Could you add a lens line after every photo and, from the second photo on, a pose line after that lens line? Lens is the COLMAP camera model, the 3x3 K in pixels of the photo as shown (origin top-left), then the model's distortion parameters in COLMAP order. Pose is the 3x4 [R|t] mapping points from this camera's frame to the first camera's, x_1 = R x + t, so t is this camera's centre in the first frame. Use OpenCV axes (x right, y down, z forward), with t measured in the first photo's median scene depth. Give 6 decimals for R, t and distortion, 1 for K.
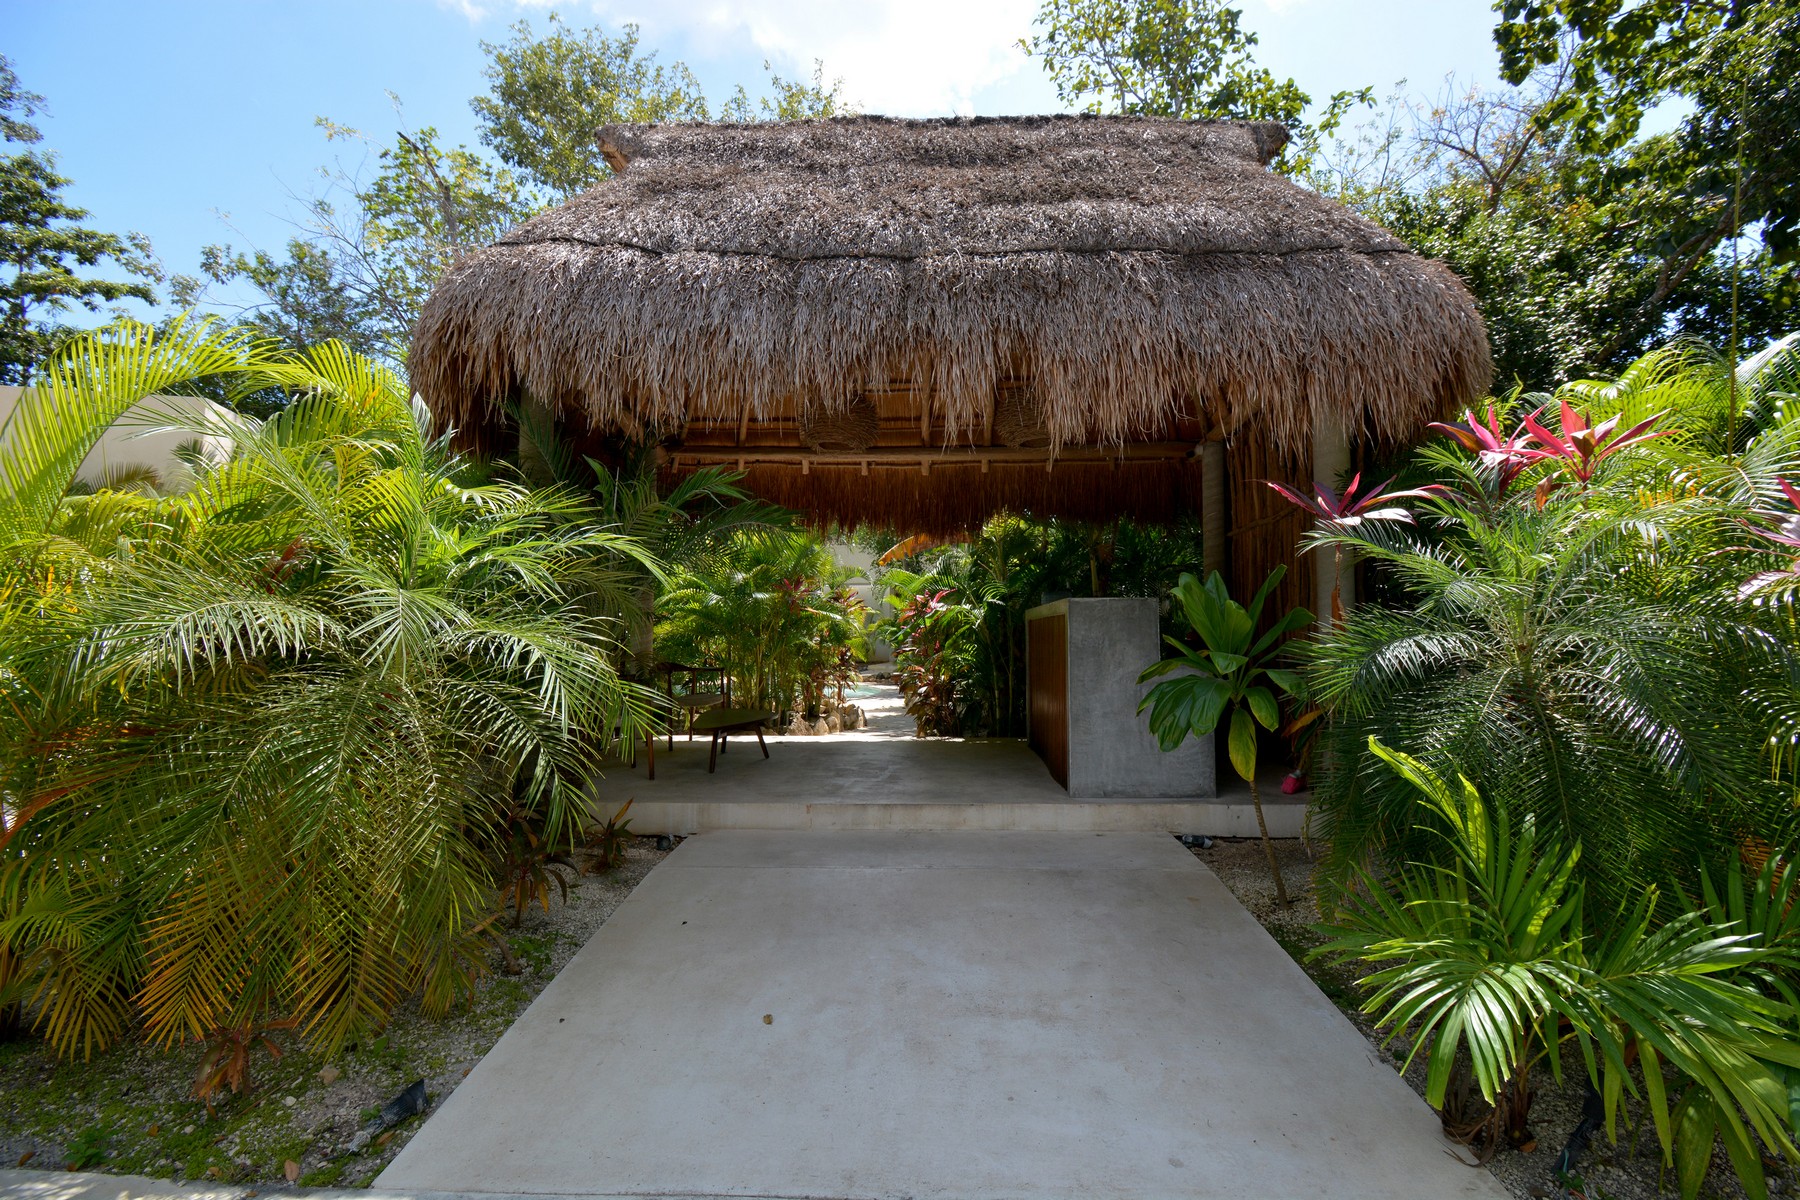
lens RADIAL K [[863.3, 0, 895.3], [0, 863.3, 597.2], [0, 0, 1]] dist [0.003684, -0.001542]
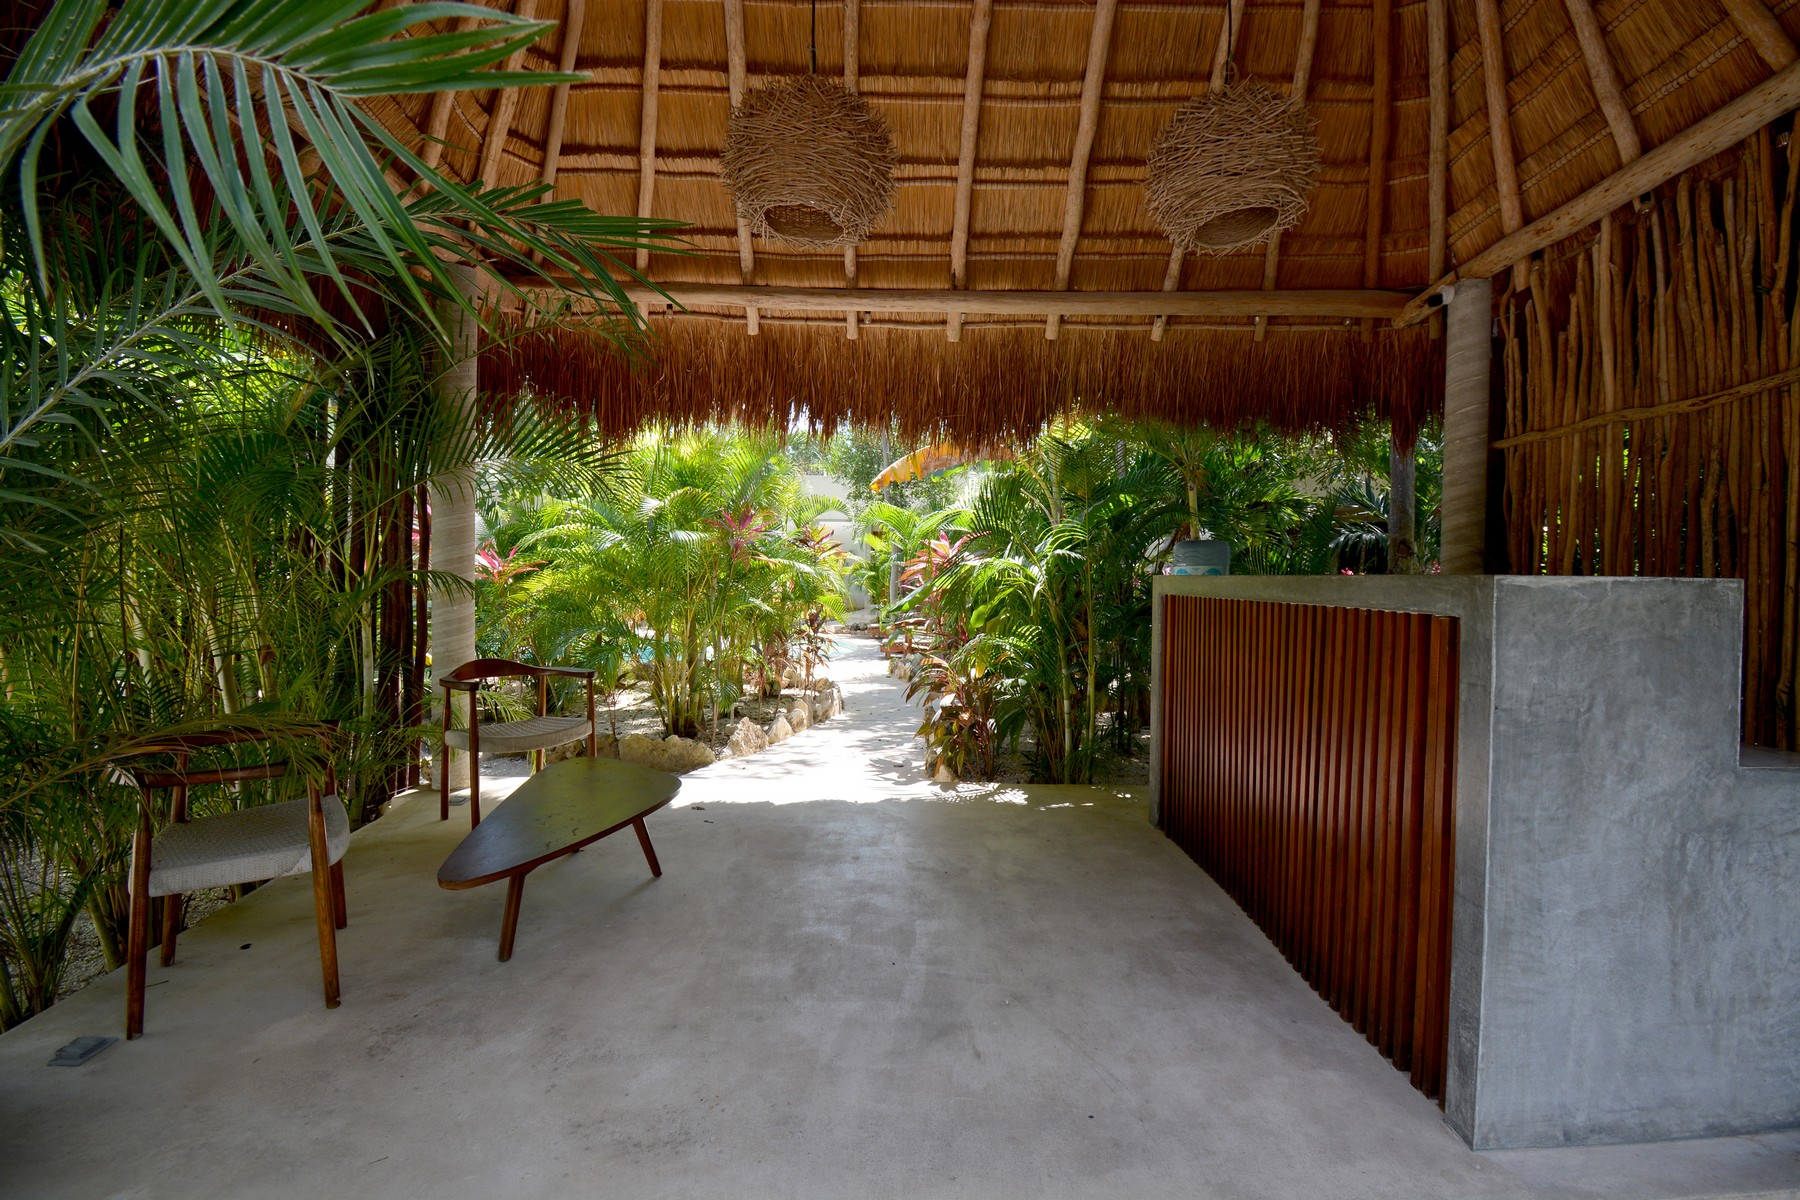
lens RADIAL K [[863.3, 0, 909.1], [0, 863.3, 600.3], [0, 0, 1]] dist [0.003684, -0.001542]
pose [[0.998625, 0.012239, 0.050981, -0.021878], [-0.016067, 0.997026, 0.075372, -0.005166], [-0.049907, -0.076088, 0.995851, 0.350955]]
